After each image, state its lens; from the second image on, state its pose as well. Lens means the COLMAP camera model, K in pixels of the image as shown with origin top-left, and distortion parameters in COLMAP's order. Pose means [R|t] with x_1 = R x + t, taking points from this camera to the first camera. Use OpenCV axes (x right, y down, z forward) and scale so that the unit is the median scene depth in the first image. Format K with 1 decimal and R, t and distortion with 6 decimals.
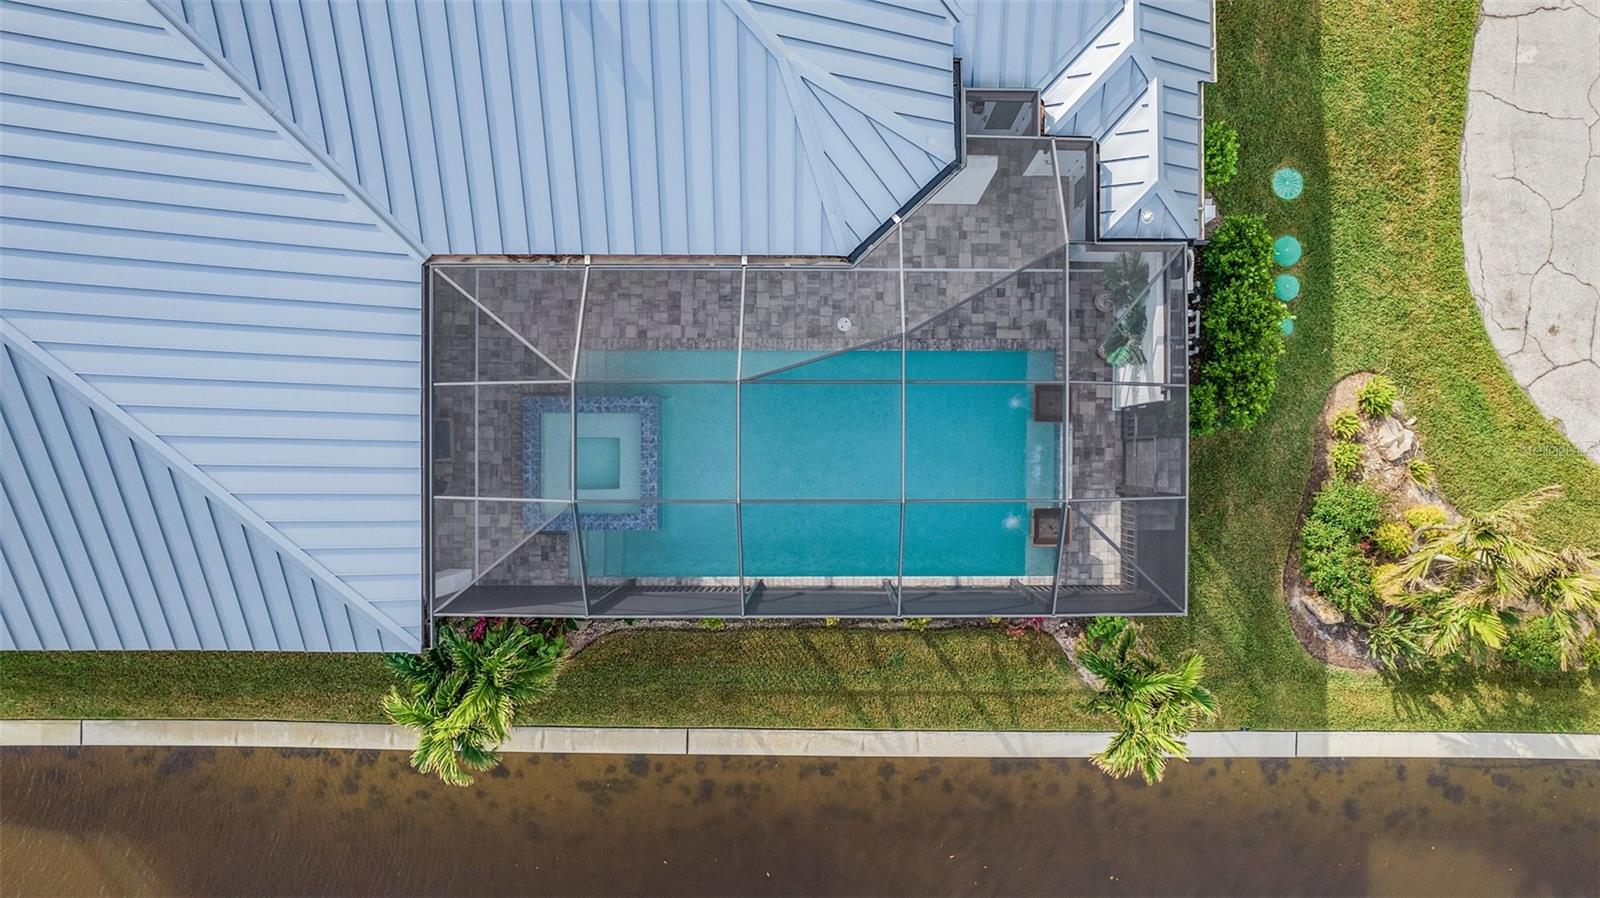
lens RADIAL K [[1062.2, 0, 820.1], [0, 1062.2, 442.1], [0, 0, 1]] dist [-0.101490, 0.117233]
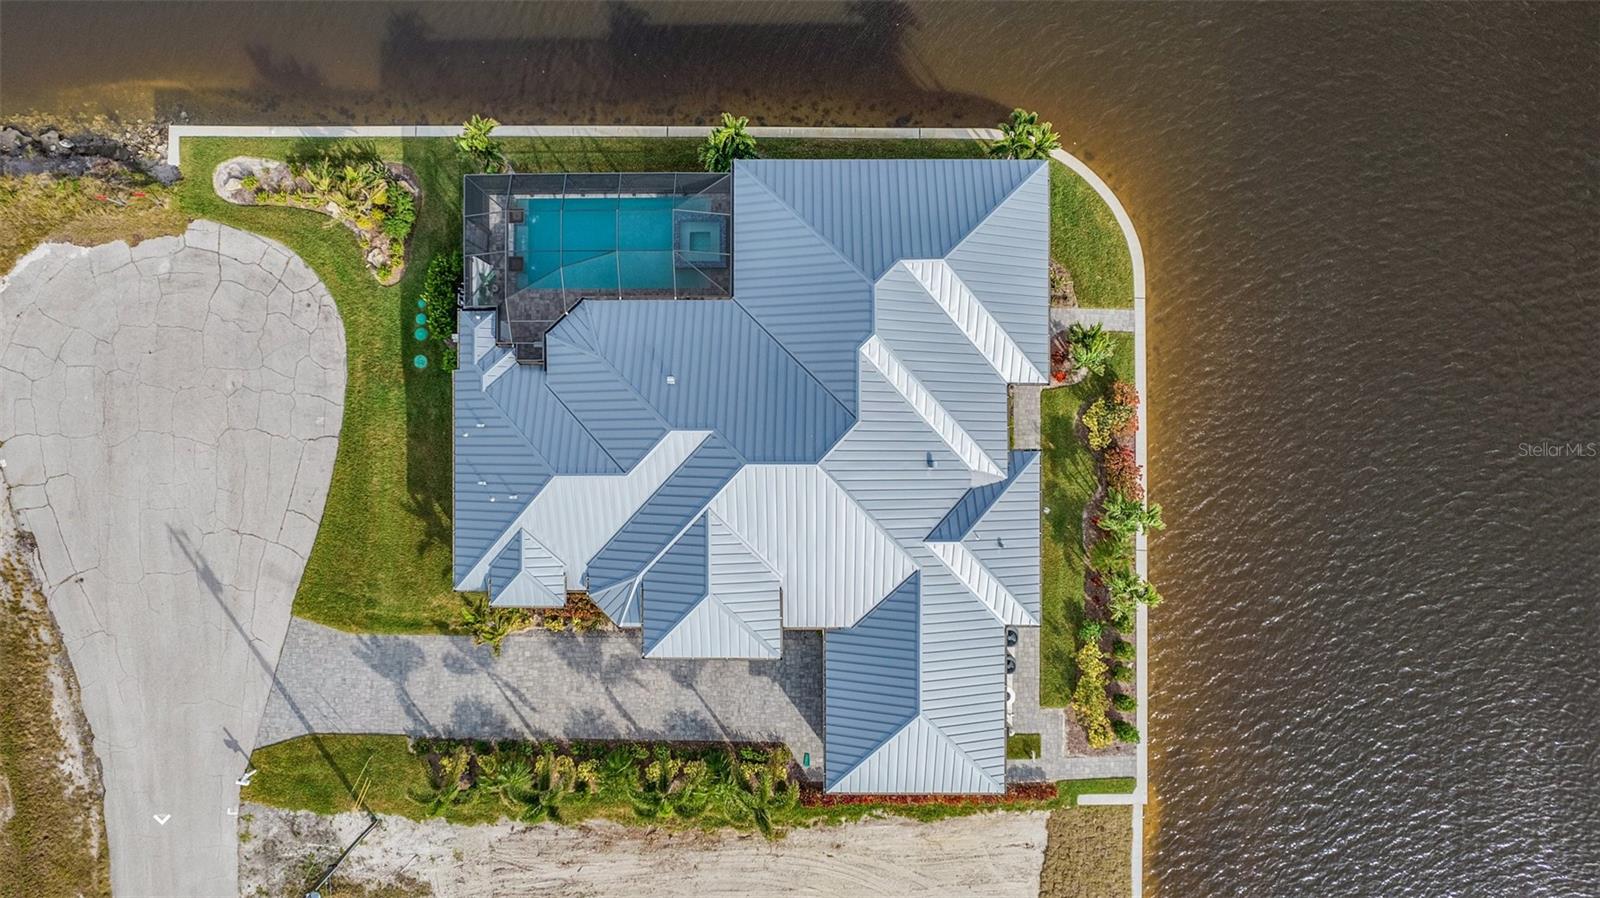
lens RADIAL K [[1017.5, 0, 800.0], [0, 1017.5, 449.0], [0, 0, 1]] dist [-0.056625, 0.044591]
pose [[-0.999981, 0.003750, -0.004967, -0.419063], [-0.003720, -0.999975, -0.006041, -0.436558], [-0.004990, -0.006022, 0.999969, -1.343329]]
